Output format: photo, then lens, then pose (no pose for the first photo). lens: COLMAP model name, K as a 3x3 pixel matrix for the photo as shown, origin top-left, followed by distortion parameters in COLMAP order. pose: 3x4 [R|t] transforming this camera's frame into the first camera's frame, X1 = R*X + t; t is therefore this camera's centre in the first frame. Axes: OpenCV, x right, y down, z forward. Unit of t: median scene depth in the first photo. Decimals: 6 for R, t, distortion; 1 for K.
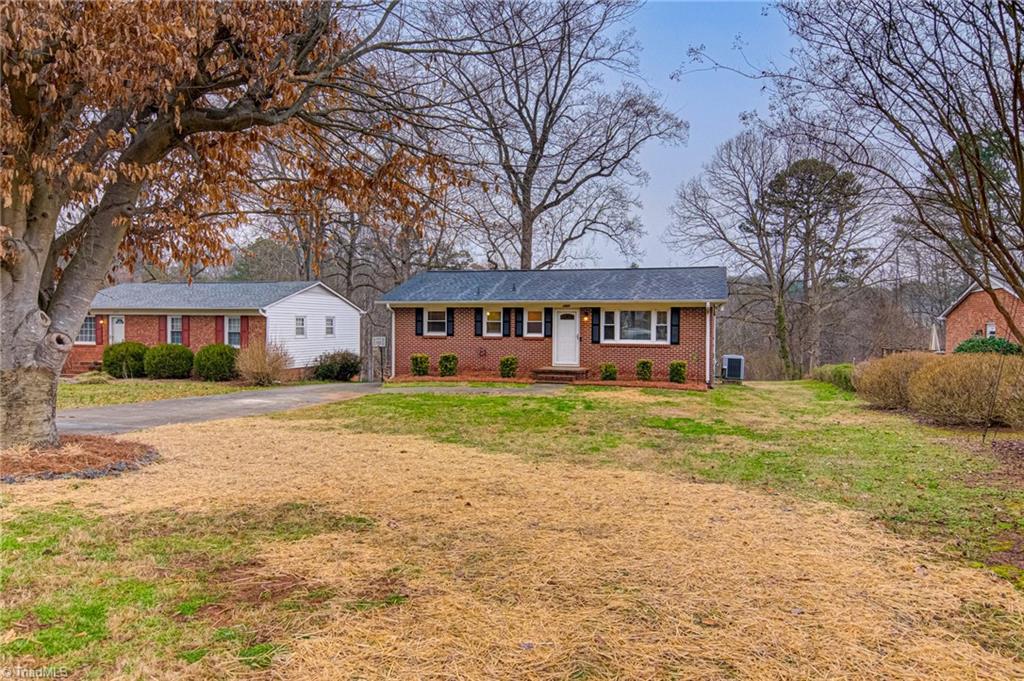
lens RADIAL K [[619.2, 0, 512.0], [0, 619.2, 340.5], [0, 0, 1]] dist [0.001300, 0.000075]
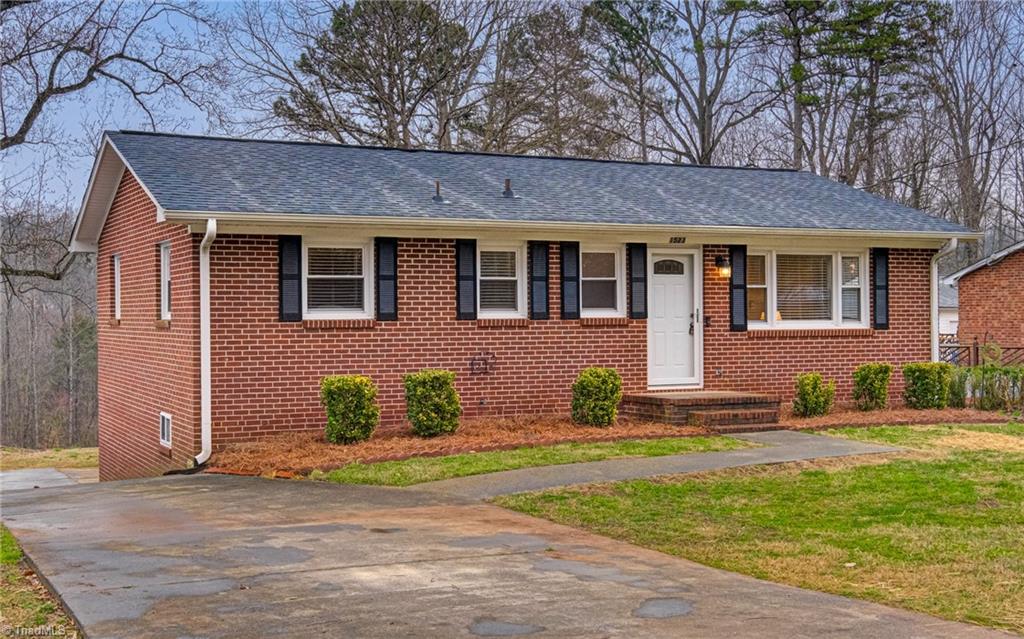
lens RADIAL K [[1276.1, 0, 463.2], [0, 1276.1, 320.2], [0, 0, 1]] dist [0.014186, 0.008918]
pose [[0.750885, -0.013840, 0.660288, -0.557142], [0.028187, 0.999541, -0.011103, 0.001820], [-0.659831, 0.026949, 0.750931, 0.458041]]
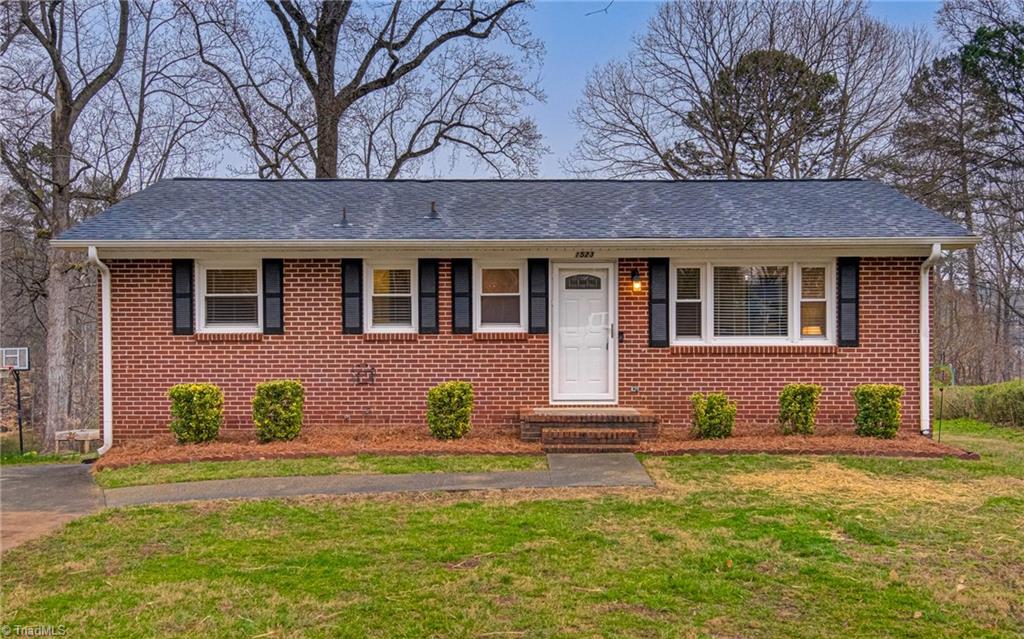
lens RADIAL K [[991.4, 0, 513.3], [0, 991.4, 352.2], [0, 0, 1]] dist [0.013980, 0.004854]
pose [[0.958426, -0.015650, 0.284913, -0.137261], [0.016591, 0.999862, -0.000890, 0.007126], [-0.284859, 0.005580, 0.958553, 0.390365]]
